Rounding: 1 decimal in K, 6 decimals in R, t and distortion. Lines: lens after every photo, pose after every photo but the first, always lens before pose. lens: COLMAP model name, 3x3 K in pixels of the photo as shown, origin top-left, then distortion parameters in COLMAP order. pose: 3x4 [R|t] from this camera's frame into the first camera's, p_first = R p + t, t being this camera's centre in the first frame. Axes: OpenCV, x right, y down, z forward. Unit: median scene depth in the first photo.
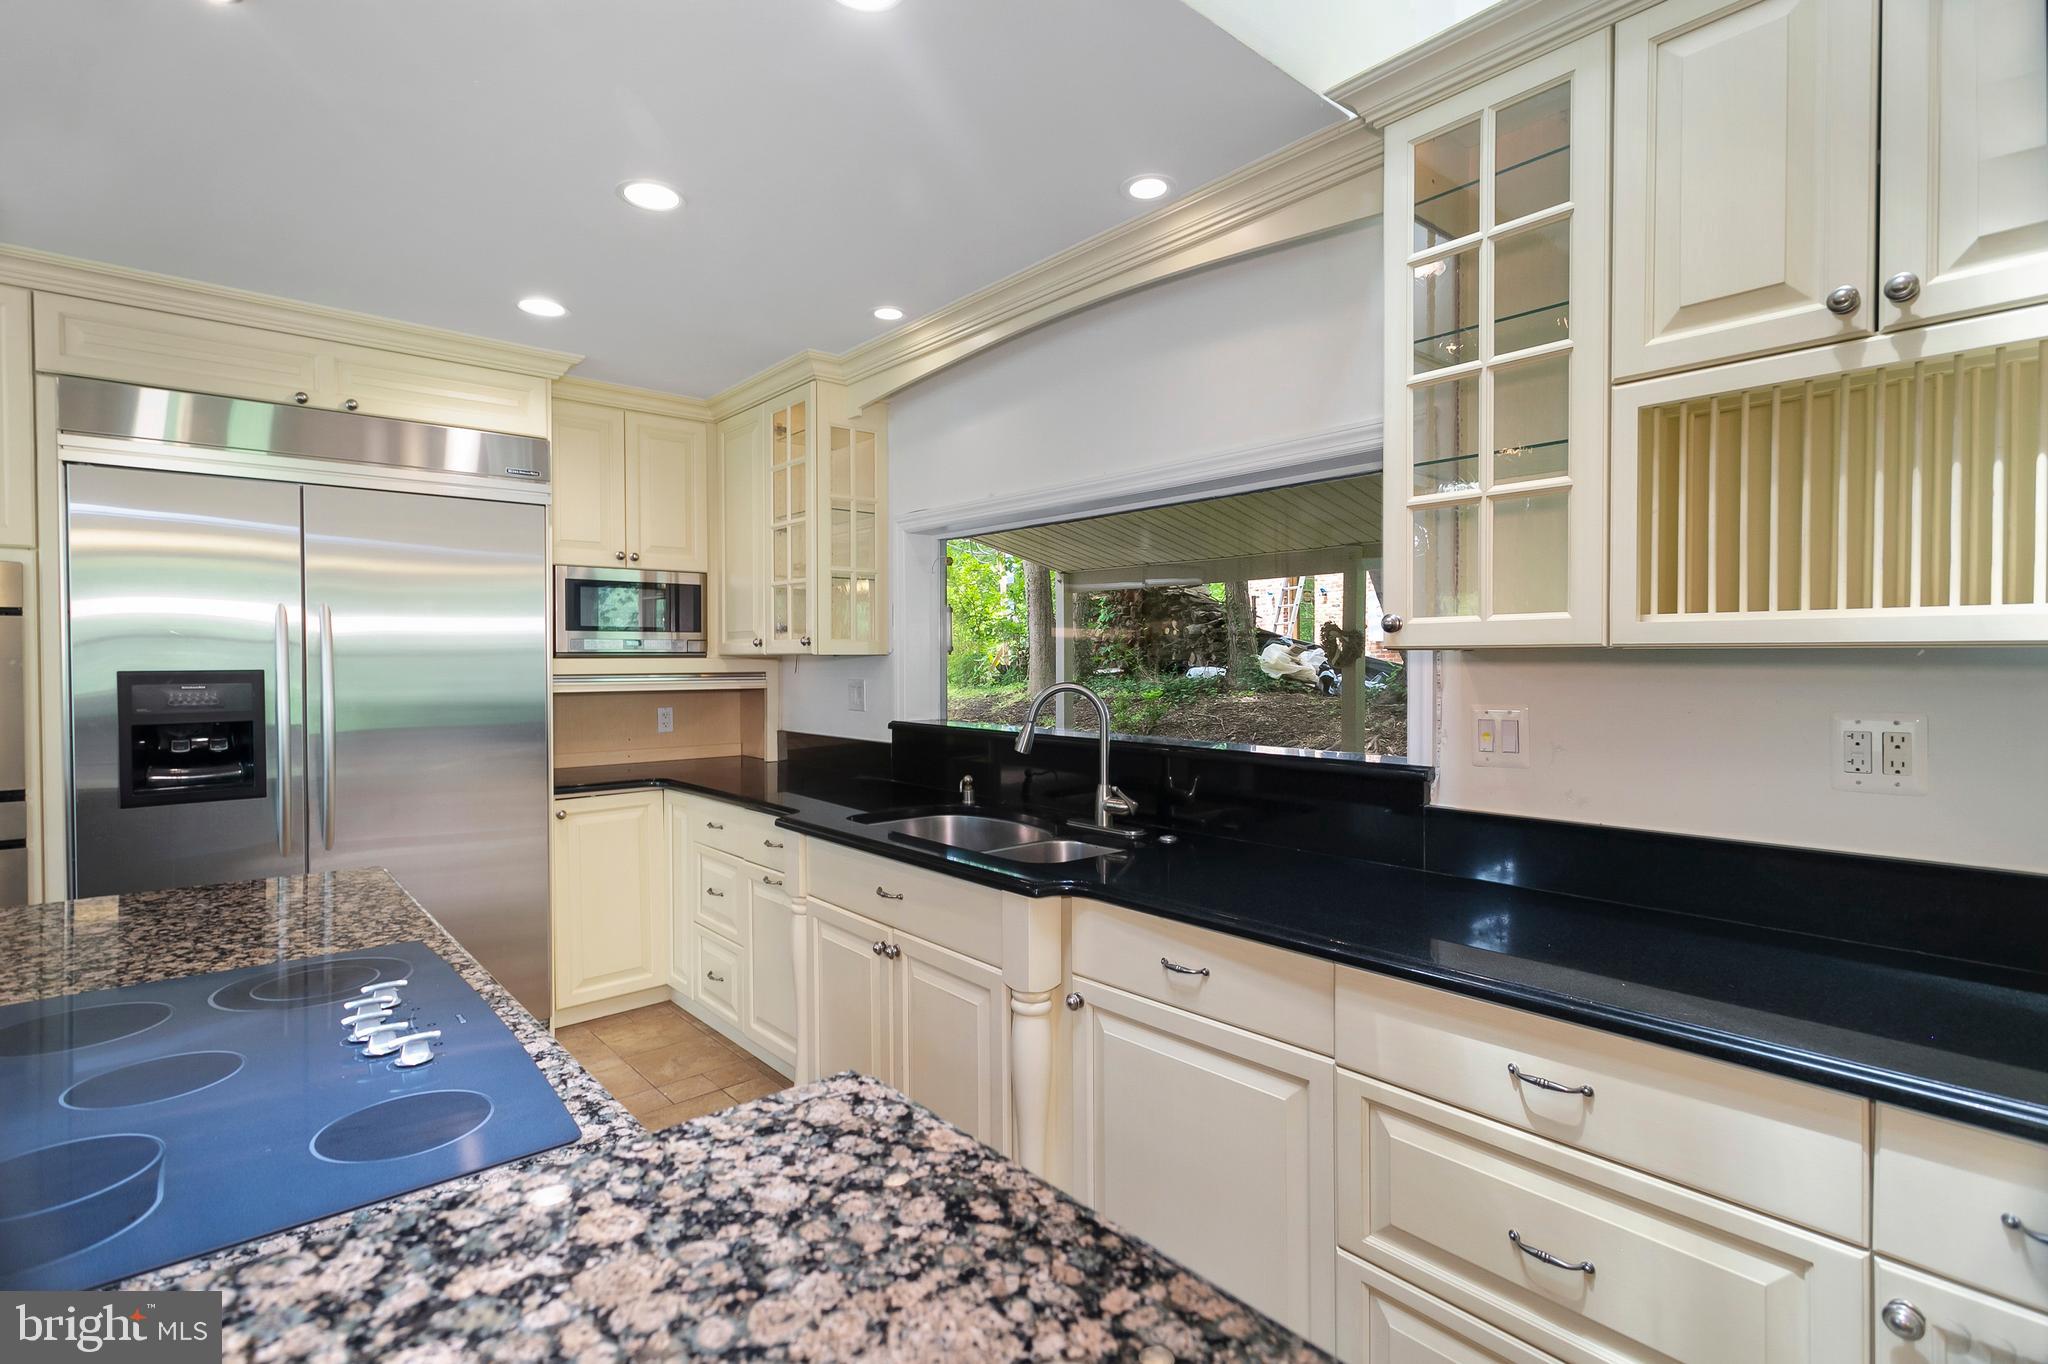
lens RADIAL K [[981.8, 0, 1040.0], [0, 981.8, 669.5], [0, 0, 1]] dist [0.007241, -0.000506]
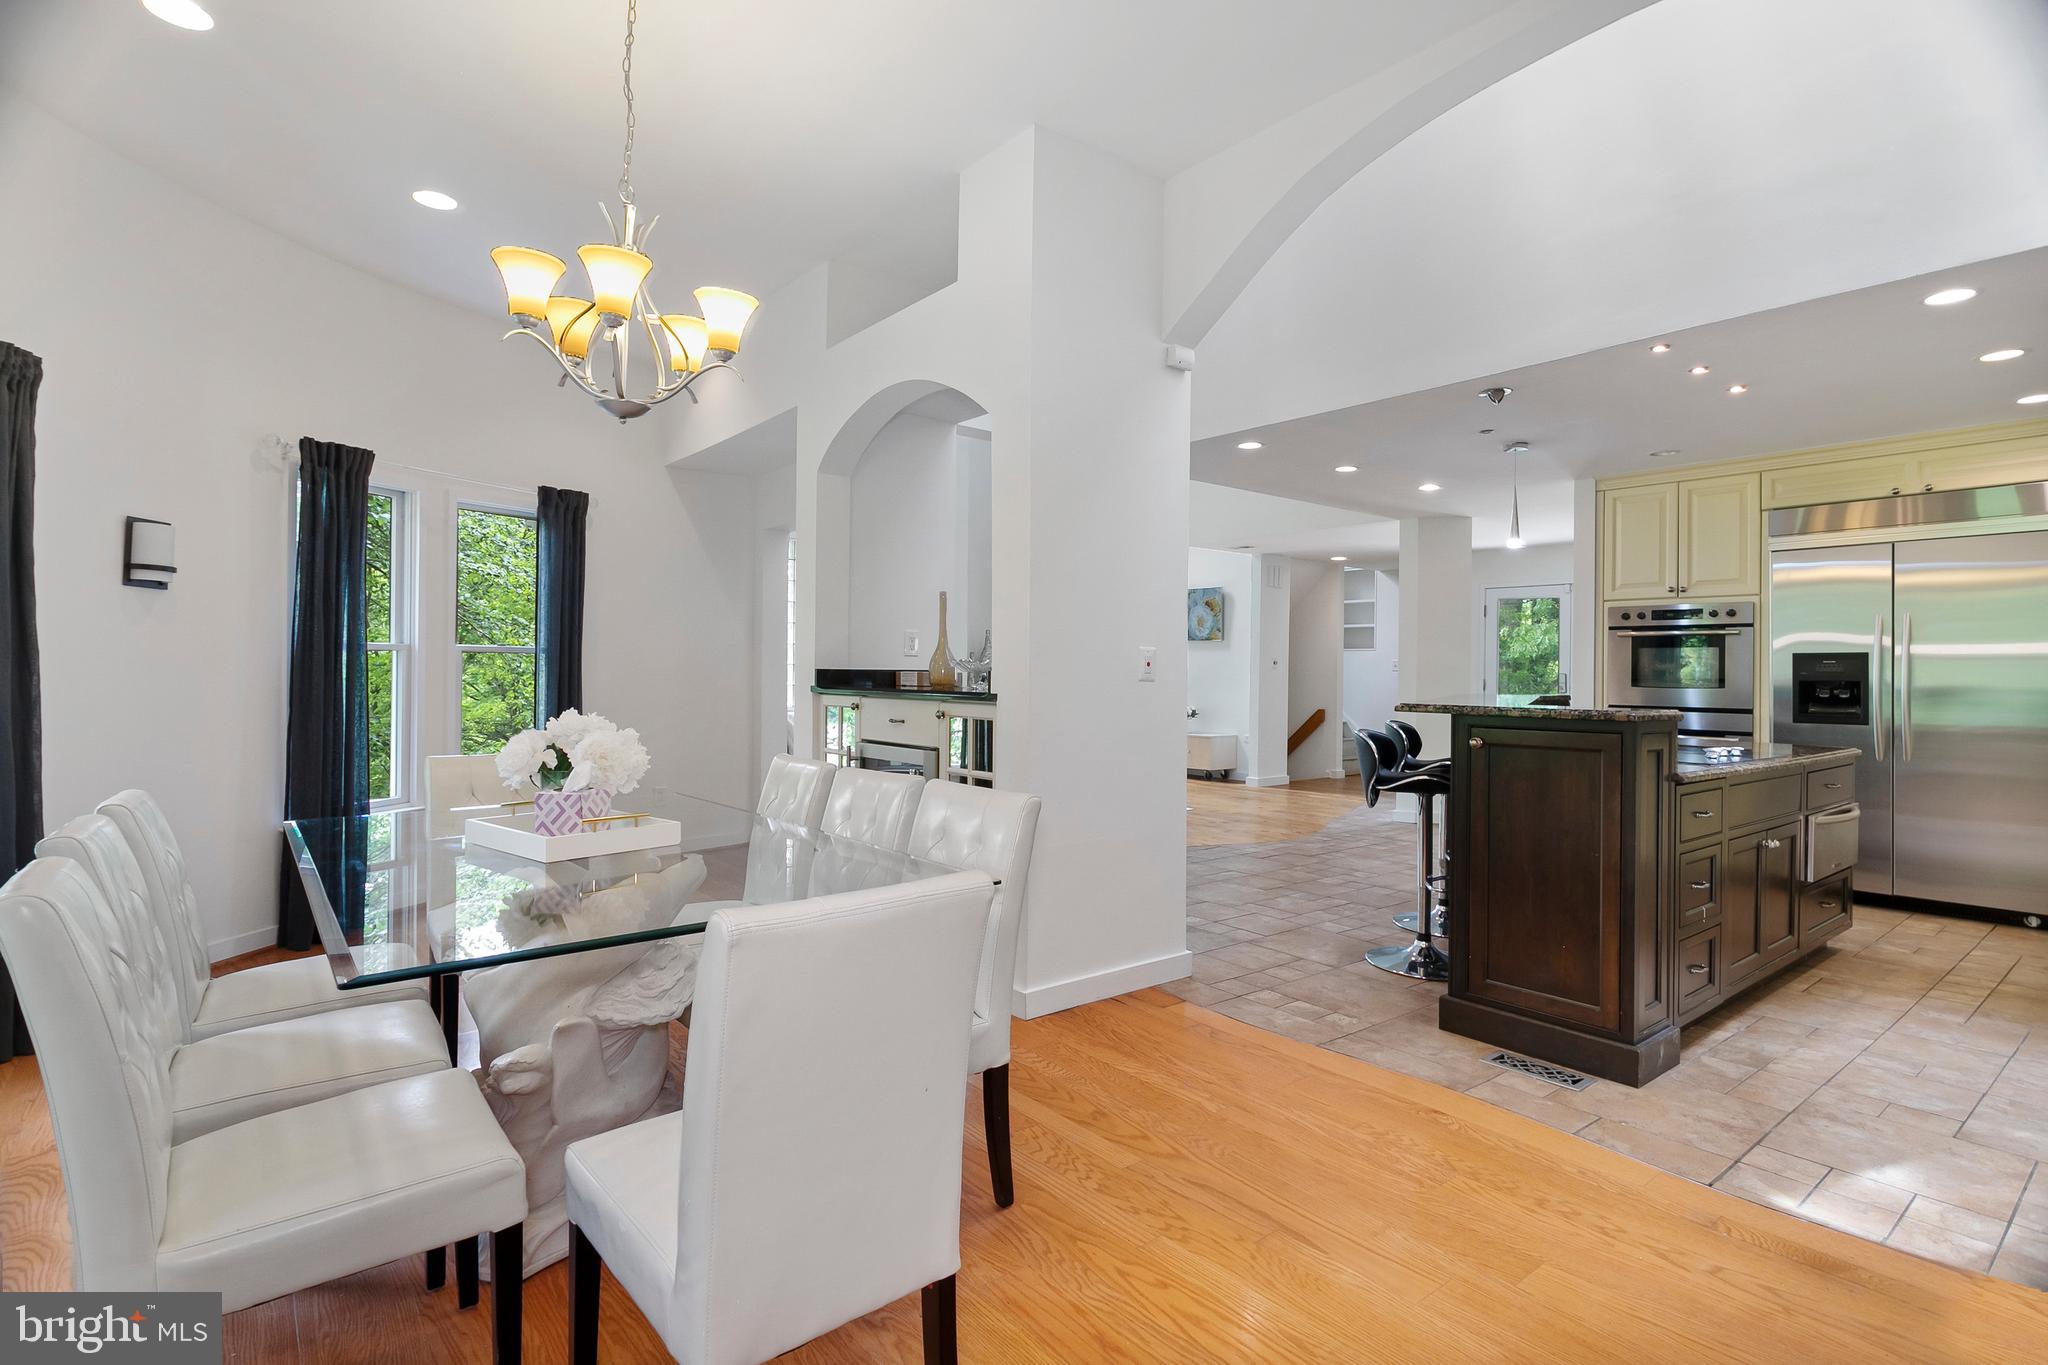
lens RADIAL K [[981.8, 0, 1025.3], [0, 981.8, 668.5], [0, 0, 1]] dist [0.007241, -0.000506]
pose [[-0.040035, -0.004046, -0.999190, 1.024313], [-0.022873, 0.999733, -0.003132, 0.068764], [0.998936, 0.022730, -0.040117, -0.423562]]
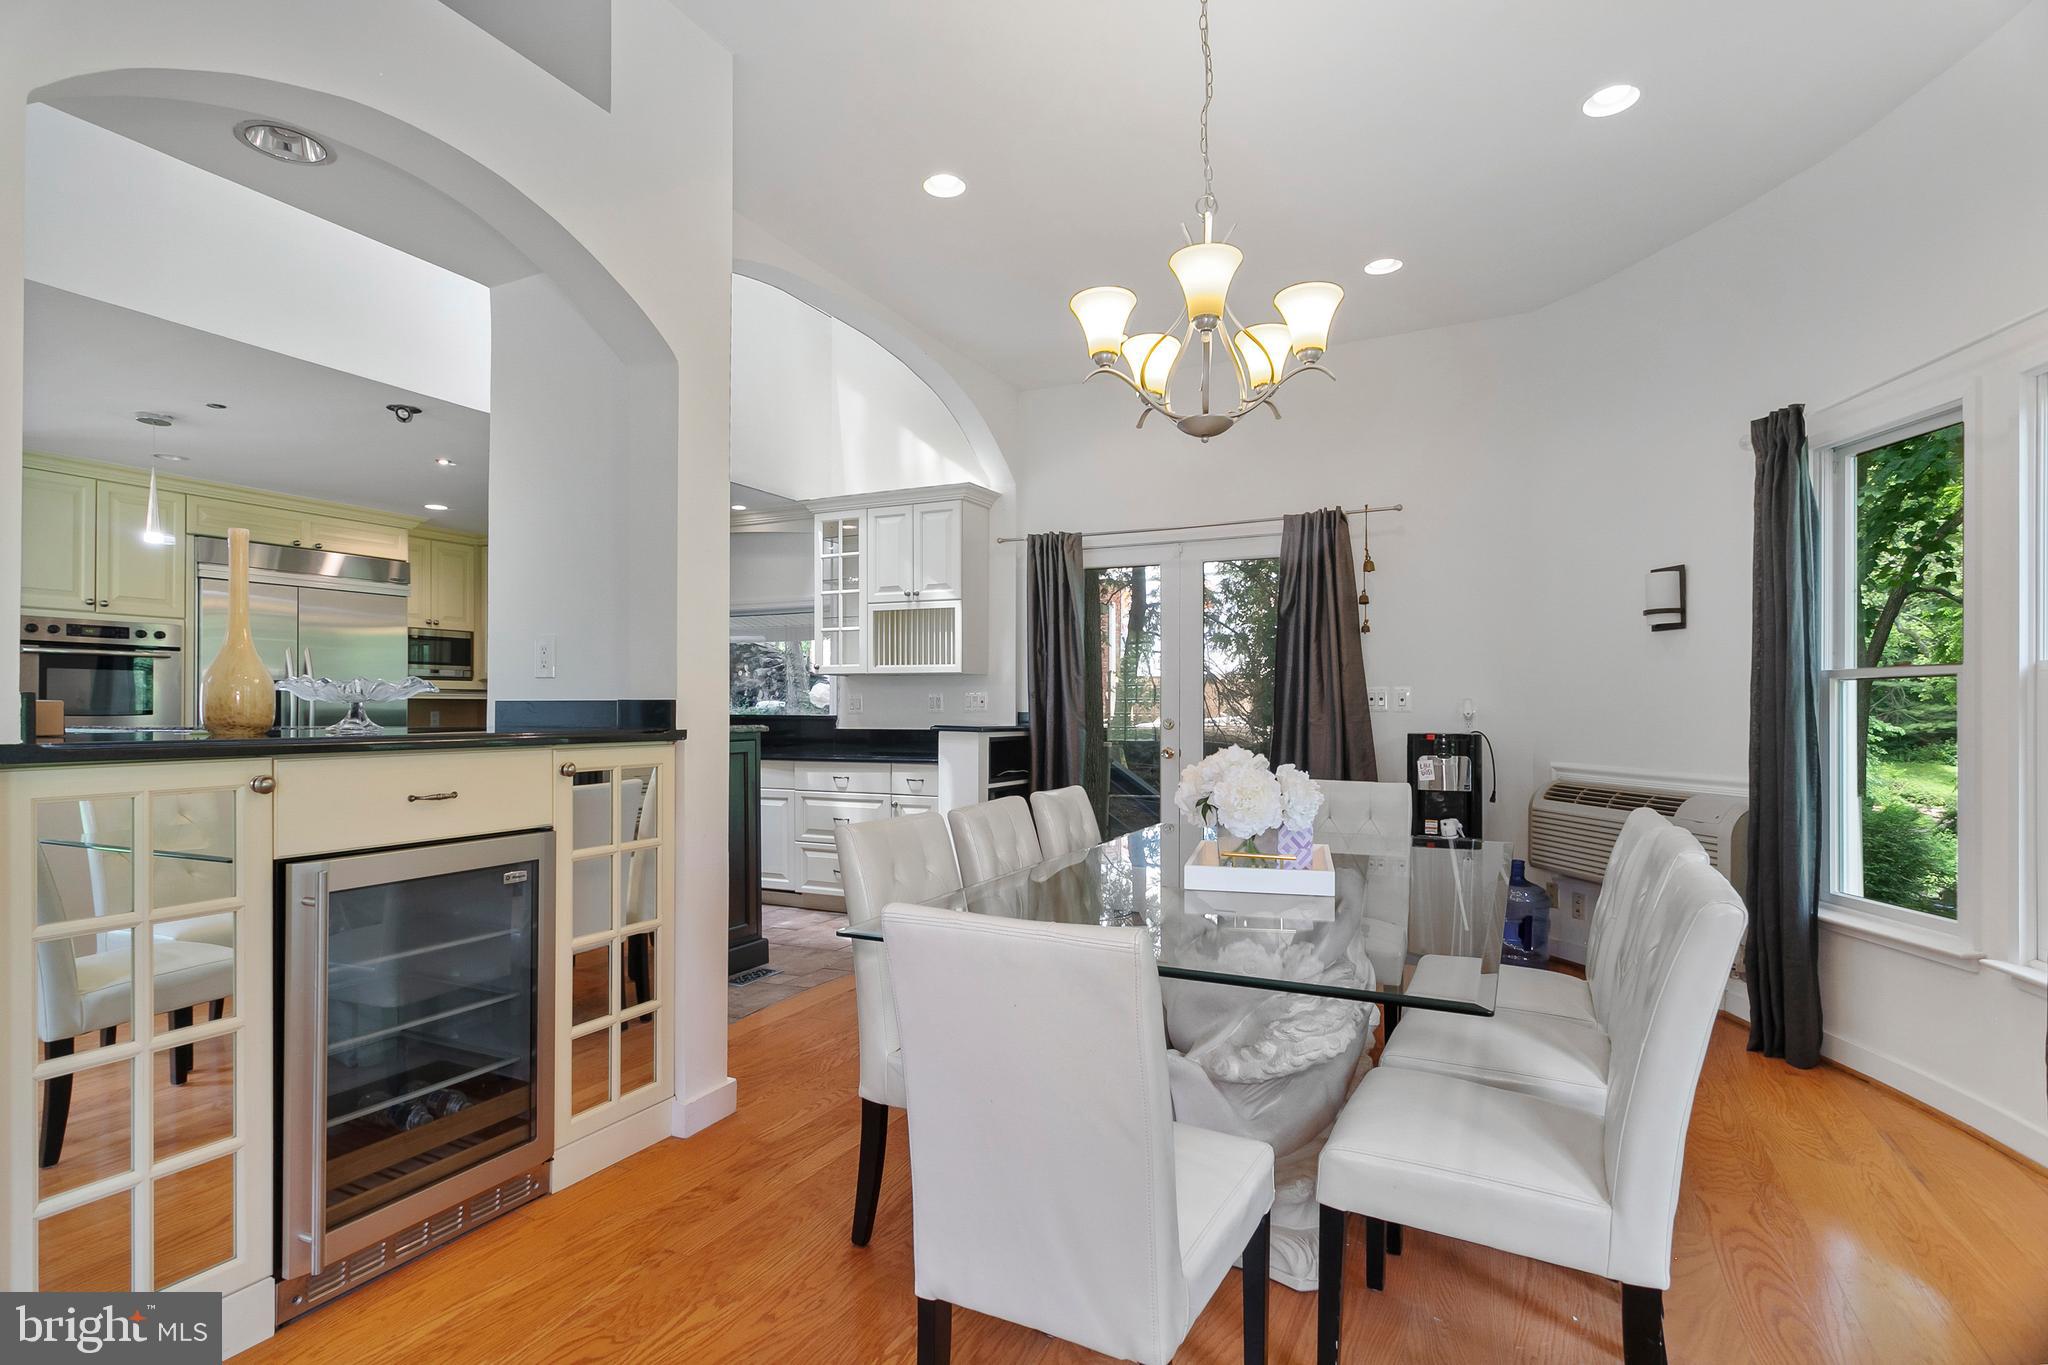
lens RADIAL K [[981.8, 0, 1007.5], [0, 981.8, 703.9], [0, 0, 1]] dist [0.007241, -0.000506]
pose [[0.921928, 0.003980, 0.387340, -0.201922], [0.000471, 0.999935, -0.011396, 0.072773], [-0.387360, 0.010689, 0.921867, -1.424817]]
